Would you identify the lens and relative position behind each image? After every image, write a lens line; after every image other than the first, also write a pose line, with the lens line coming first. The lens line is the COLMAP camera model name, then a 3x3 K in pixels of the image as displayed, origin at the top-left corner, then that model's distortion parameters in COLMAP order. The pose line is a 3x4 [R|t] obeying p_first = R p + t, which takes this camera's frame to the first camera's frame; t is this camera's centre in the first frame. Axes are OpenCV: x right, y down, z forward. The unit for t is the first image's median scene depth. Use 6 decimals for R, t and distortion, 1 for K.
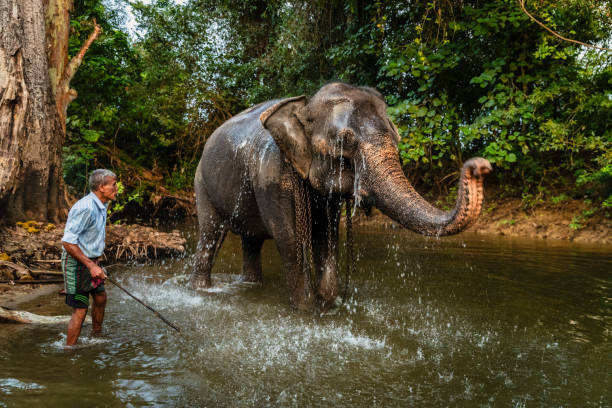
lens RADIAL K [[556.2, 0, 305.6], [0, 556.2, 214.2], [0, 0, 1]] dist [0.006255, 0.005373]
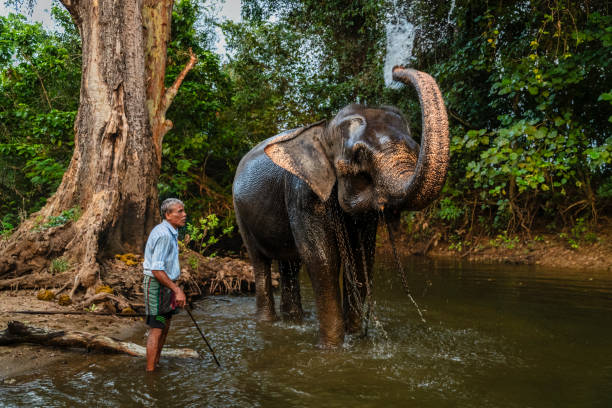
lens RADIAL K [[625.9, 0, 302.8], [0, 625.9, 212.9], [0, 0, 1]] dist [0.027979, 0.000803]
pose [[0.986464, -0.001355, -0.163972, -0.000554], [-0.007093, 0.998677, -0.050924, -0.004017], [0.163824, 0.051398, 0.985150, -0.045550]]
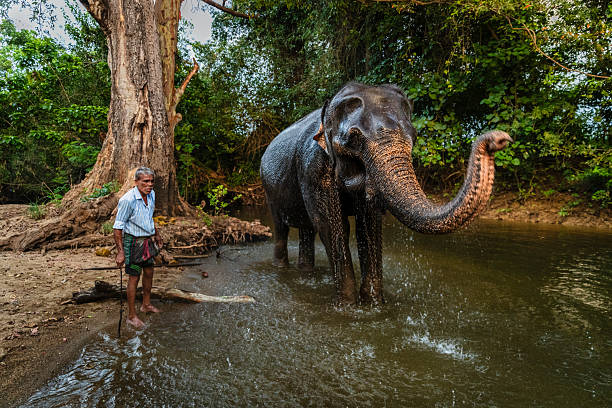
lens RADIAL K [[414.5, 0, 305.8], [0, 414.5, 212.5], [0, 0, 1]] dist [0.015001, 0.000452]
pose [[0.999886, -0.010721, -0.010637, -0.103187], [0.011050, 0.999446, 0.031401, -0.017425], [0.010294, -0.031515, 0.999450, 0.018528]]
